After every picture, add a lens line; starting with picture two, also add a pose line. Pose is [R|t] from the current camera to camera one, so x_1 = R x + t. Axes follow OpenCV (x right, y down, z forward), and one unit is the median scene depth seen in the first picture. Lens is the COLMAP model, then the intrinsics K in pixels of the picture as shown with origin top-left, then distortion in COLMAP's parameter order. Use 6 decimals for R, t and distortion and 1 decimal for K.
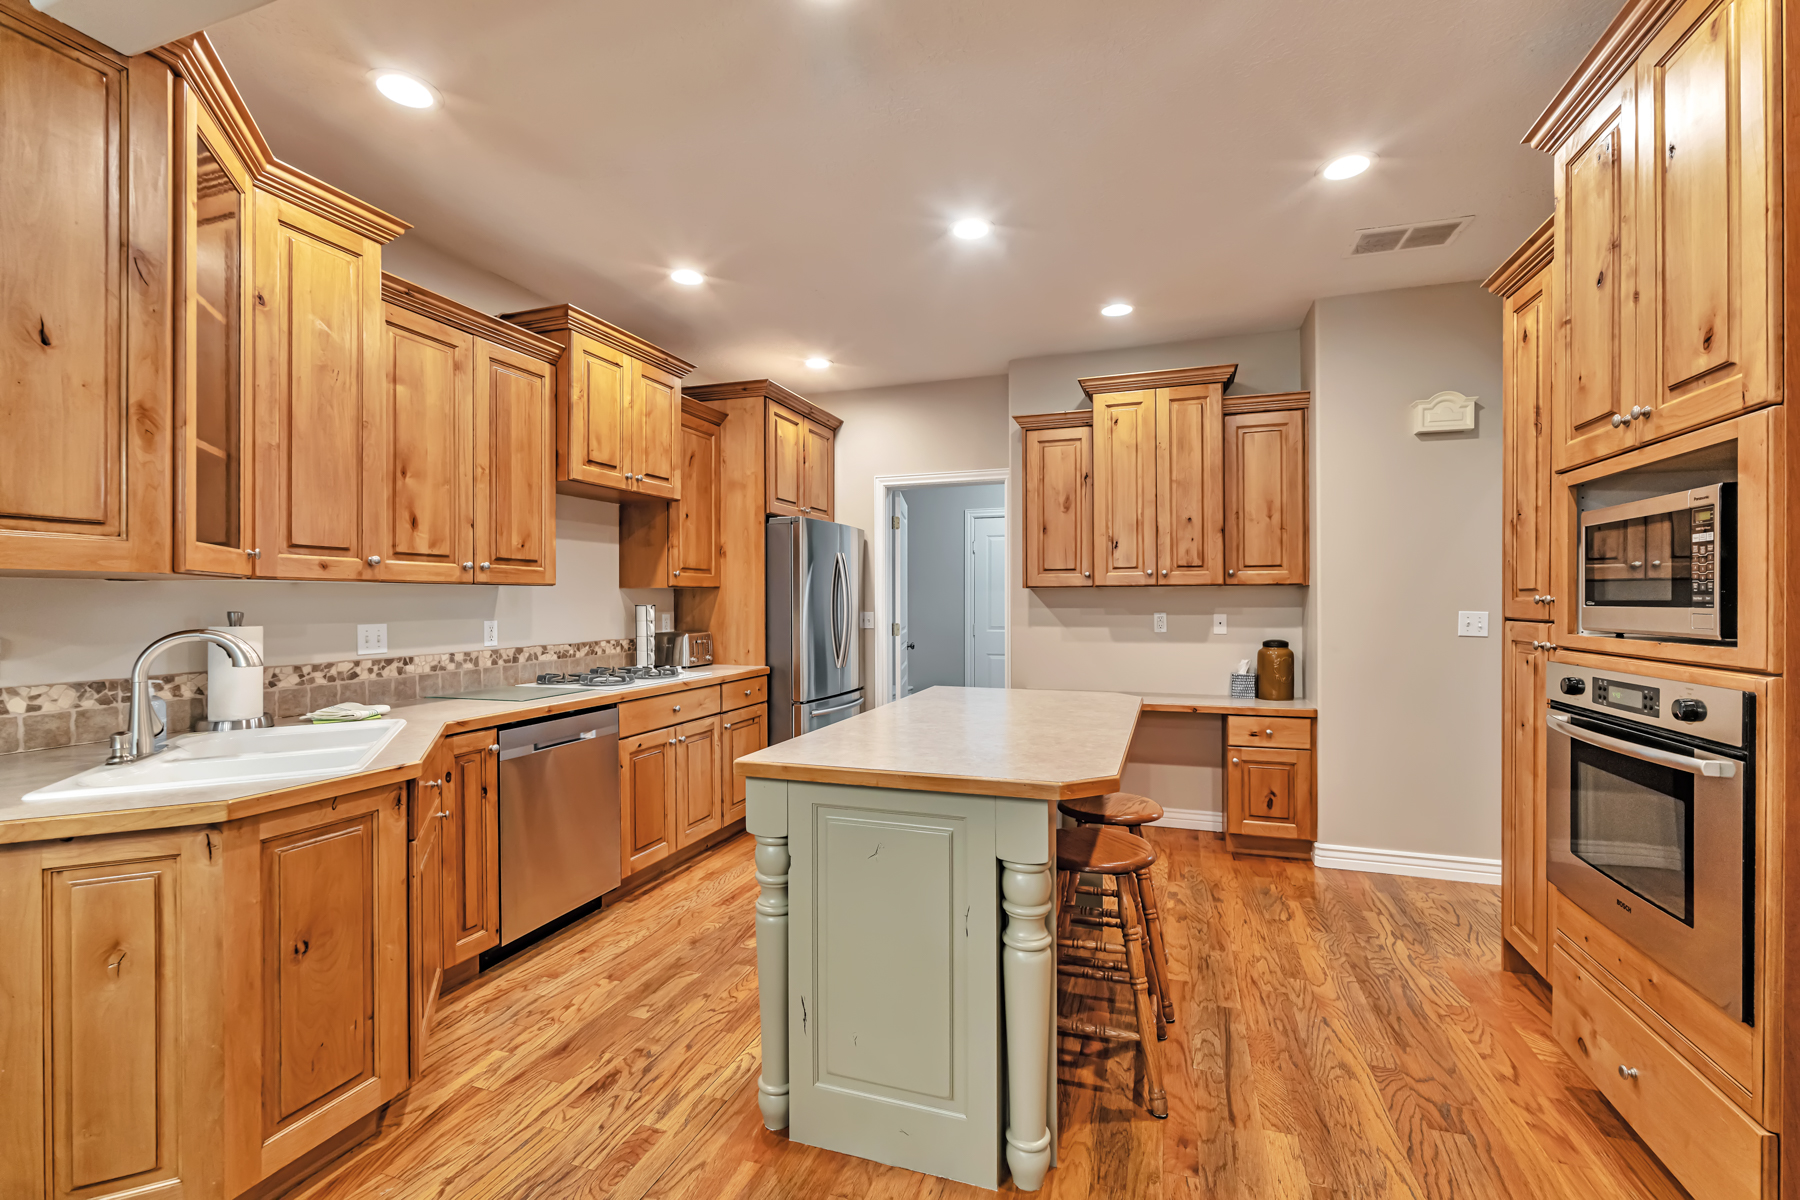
lens RADIAL K [[780.4, 0, 898.1], [0, 780.4, 601.8], [0, 0, 1]] dist [0.000299, 0.000027]
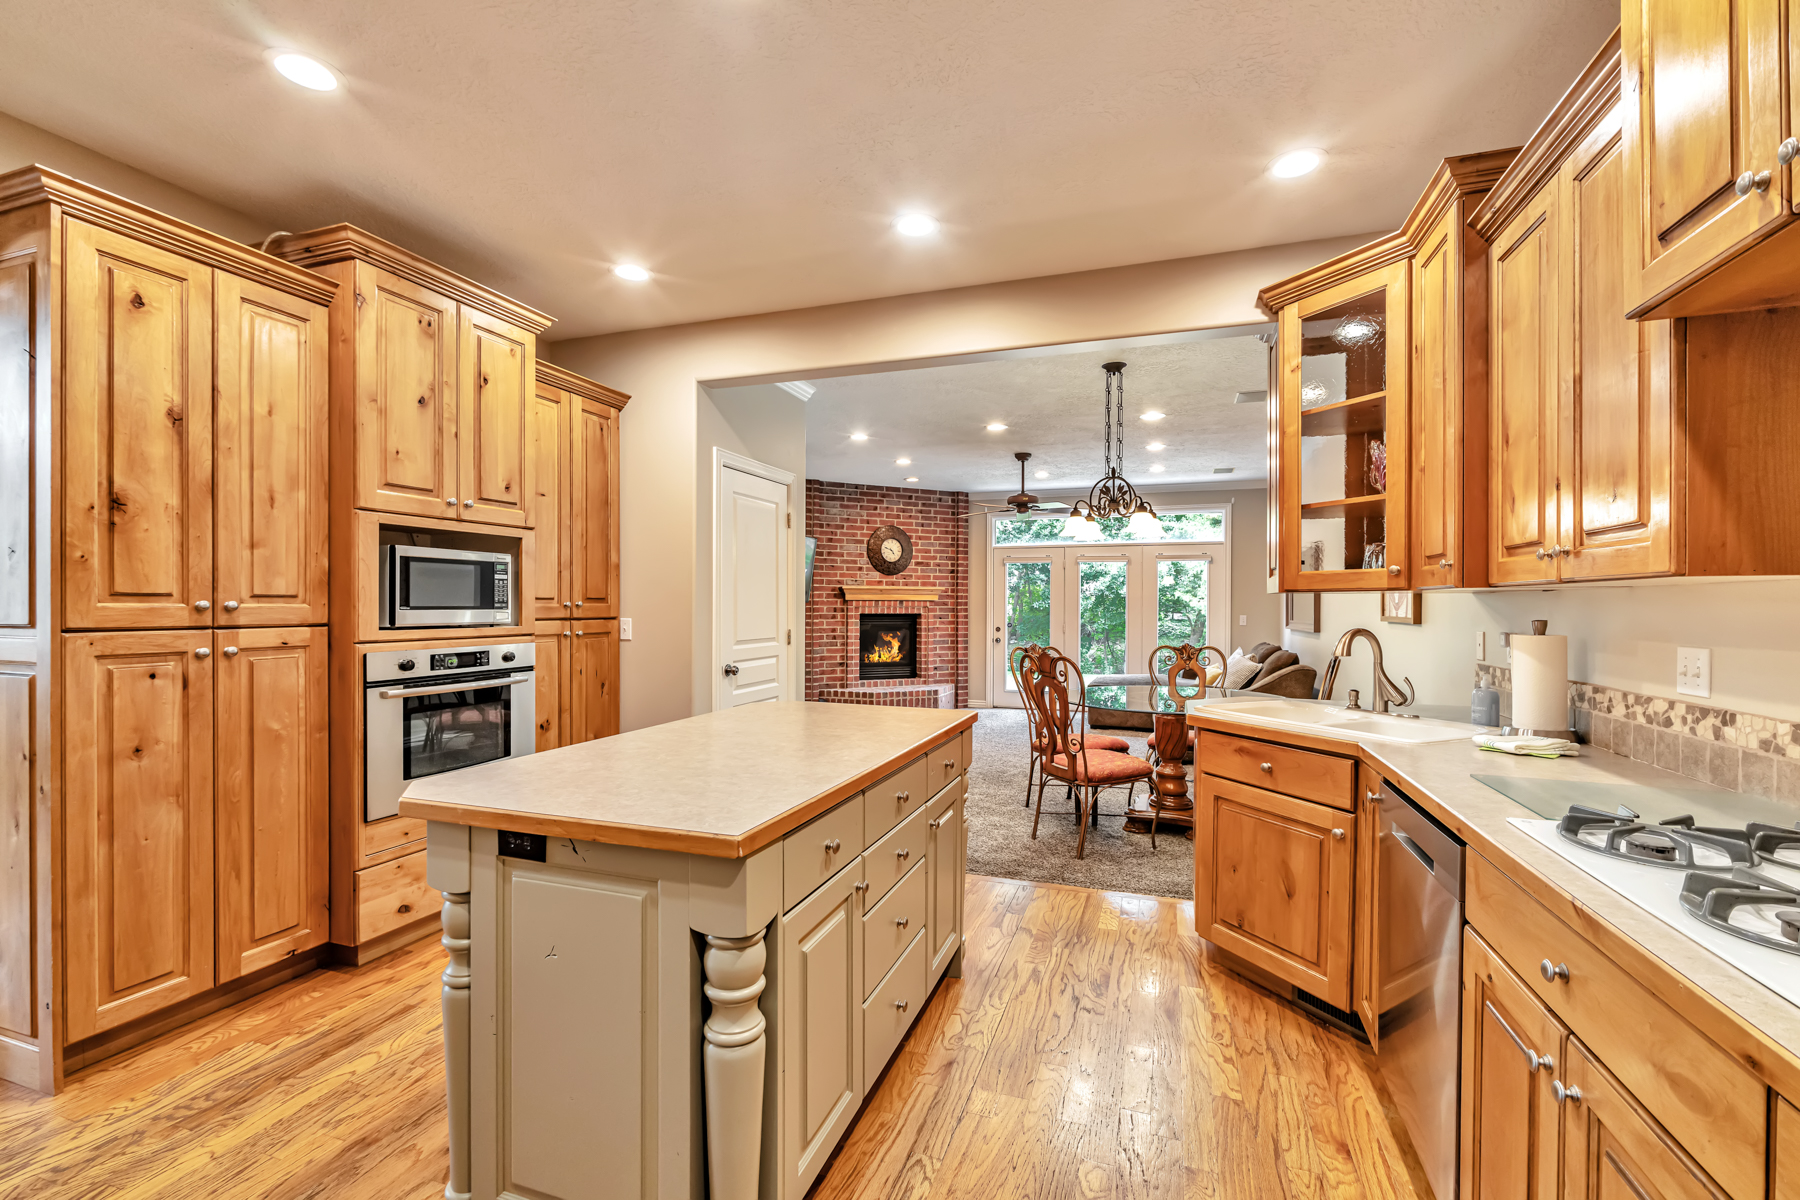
lens RADIAL K [[780.4, 0, 902.3], [0, 780.4, 604.9], [0, 0, 1]] dist [0.000299, 0.000027]
pose [[-0.999993, -0.001888, -0.003301, -0.038224], [-0.001895, 0.999996, 0.001950, -0.006053], [0.003297, 0.001957, -0.999993, 1.685955]]
